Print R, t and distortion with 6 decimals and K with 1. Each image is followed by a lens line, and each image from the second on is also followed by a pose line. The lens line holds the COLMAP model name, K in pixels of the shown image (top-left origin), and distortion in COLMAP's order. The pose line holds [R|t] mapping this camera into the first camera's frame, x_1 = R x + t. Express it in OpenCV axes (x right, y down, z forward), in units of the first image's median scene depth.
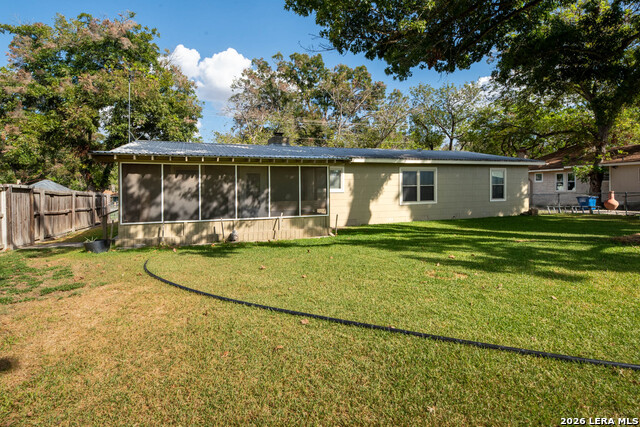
lens RADIAL K [[333.2, 0, 320.6], [0, 333.2, 181.4], [0, 0, 1]] dist [0.001519, 0.000473]
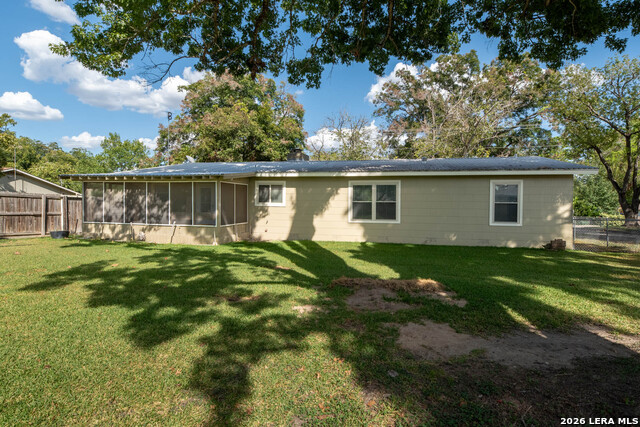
lens RADIAL K [[341.1, 0, 331.5], [0, 341.1, 201.0], [0, 0, 1]] dist [-0.000459, -0.000136]
pose [[0.835670, 0.018792, -0.548910, 0.742485], [-0.010056, 0.999770, 0.018919, -0.005094], [0.549139, -0.010290, 0.835668, 0.206940]]
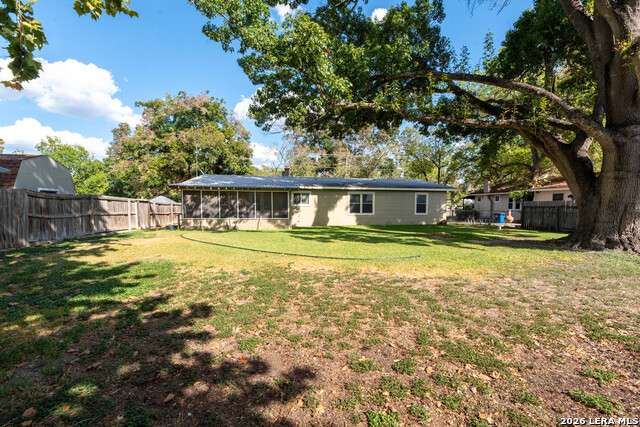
lens RADIAL K [[267.4, 0, 322.8], [0, 267.4, 217.2], [0, 0, 1]] dist [0.000428, 0.000260]
pose [[0.983867, 0.028766, -0.176573, 0.365844], [-0.016138, 0.997235, 0.072544, -0.011313], [0.178172, -0.068524, 0.981611, -0.327480]]
